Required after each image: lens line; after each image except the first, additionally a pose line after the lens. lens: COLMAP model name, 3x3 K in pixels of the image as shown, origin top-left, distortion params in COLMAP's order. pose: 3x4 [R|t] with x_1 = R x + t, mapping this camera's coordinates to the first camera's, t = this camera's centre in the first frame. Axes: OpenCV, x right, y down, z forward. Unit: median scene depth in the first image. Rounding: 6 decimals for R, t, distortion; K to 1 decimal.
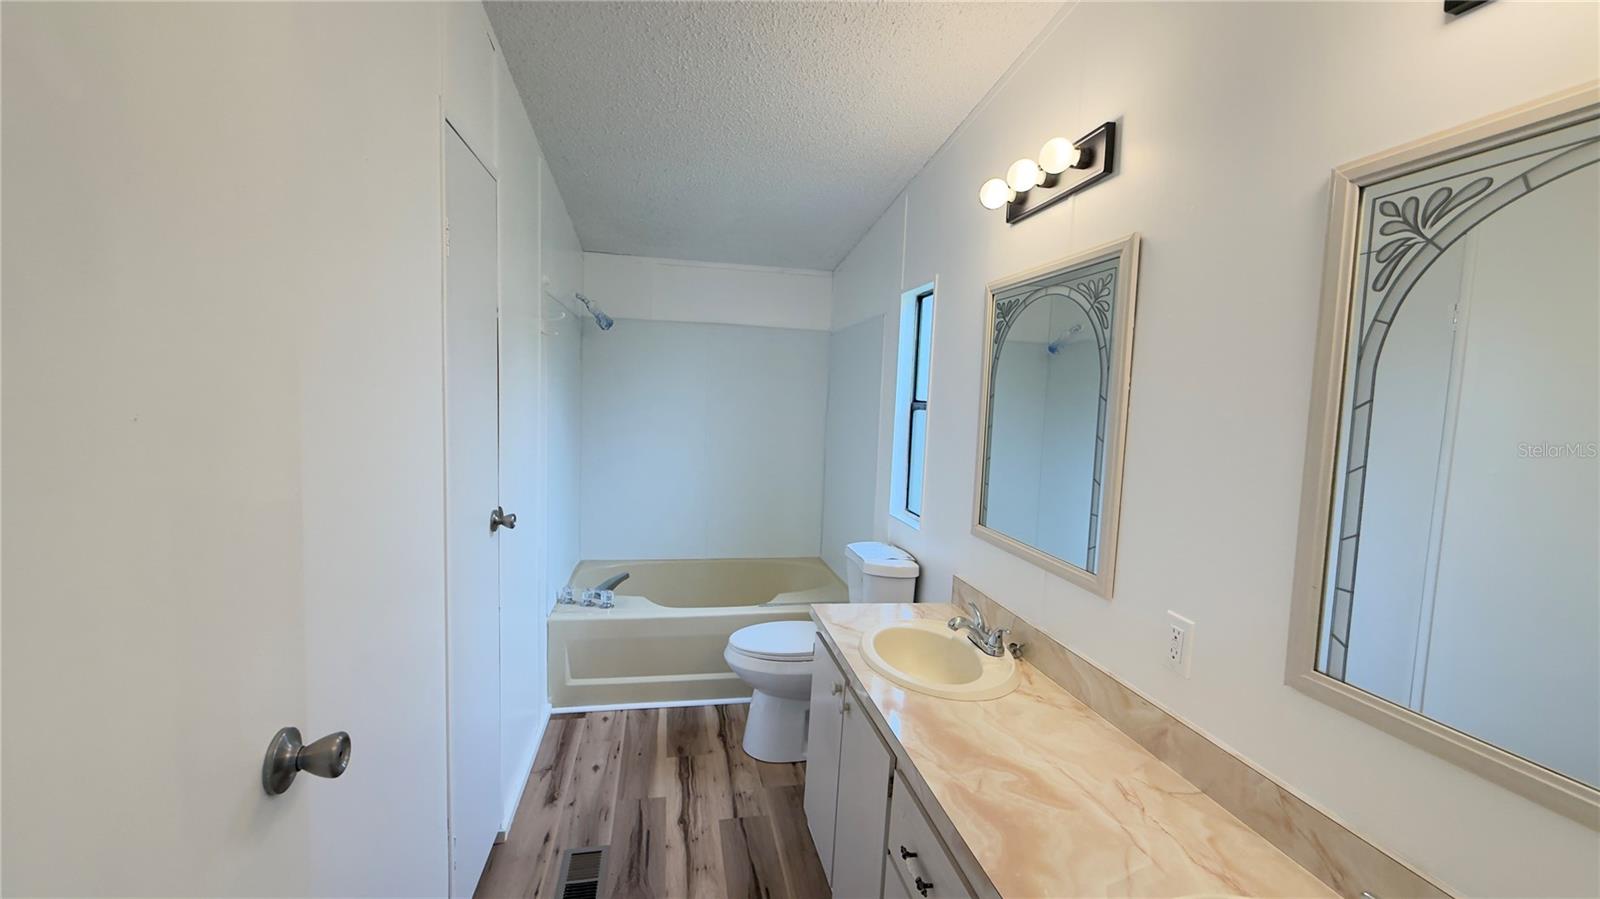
lens RADIAL K [[635.2, 0, 797.2], [0, 635.2, 454.8], [0, 0, 1]] dist [-0.000741, 0.000286]
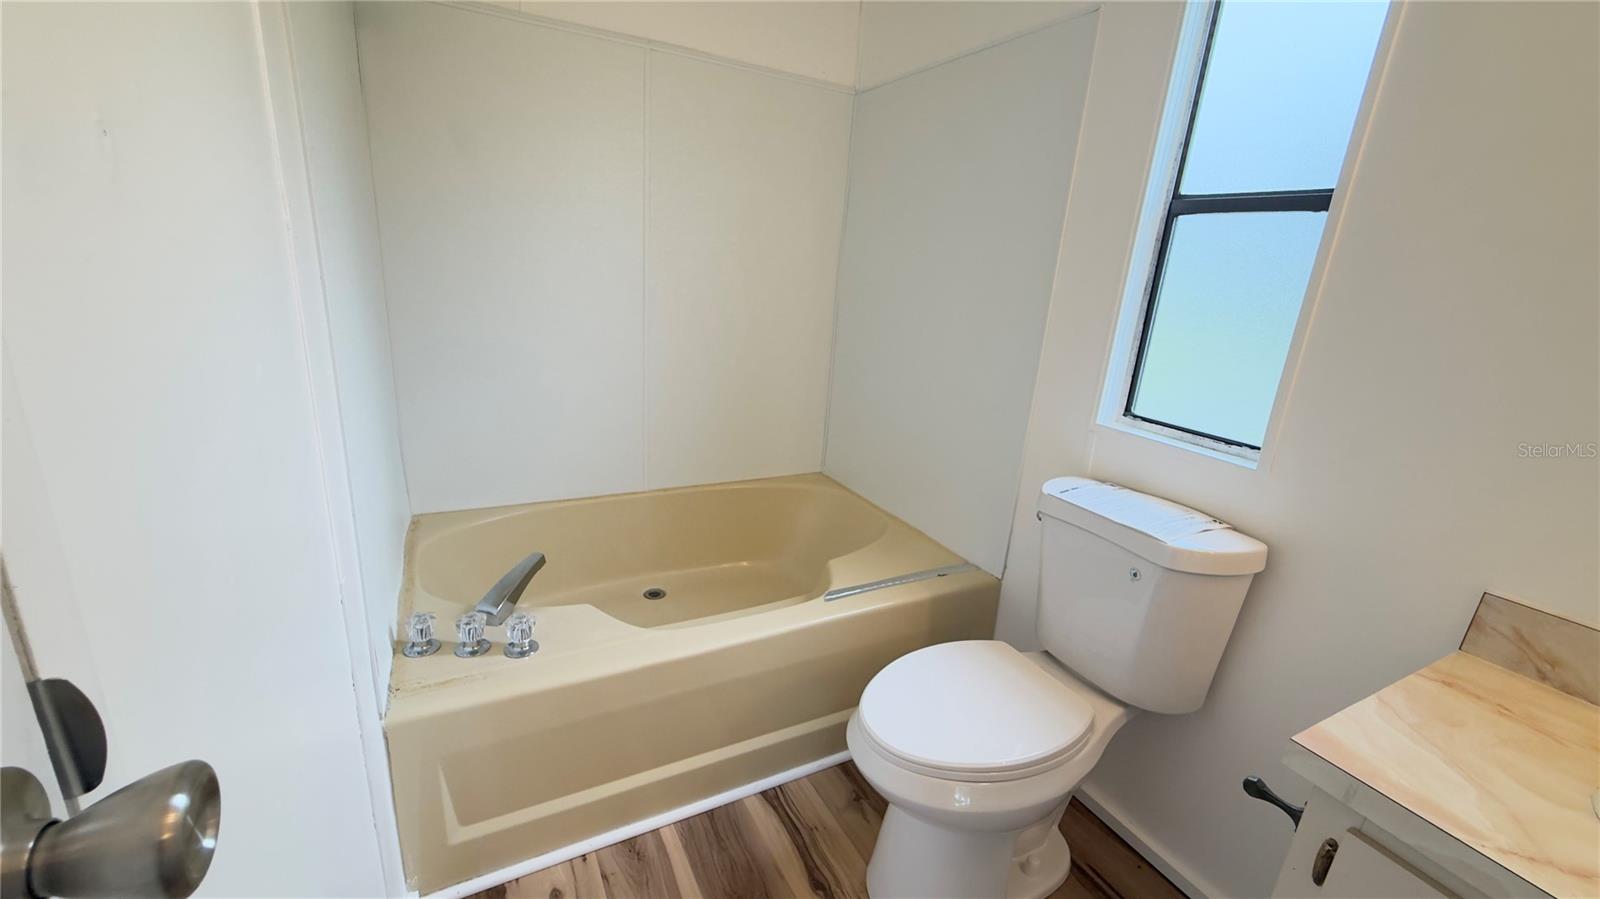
lens RADIAL K [[635.2, 0, 796.3], [0, 635.2, 451.4], [0, 0, 1]] dist [-0.000741, 0.000286]
pose [[0.958926, -0.054260, 0.278418, -0.233588], [-0.005388, 0.977873, 0.209130, 0.006963], [-0.283604, -0.202040, 0.937416, 0.557844]]
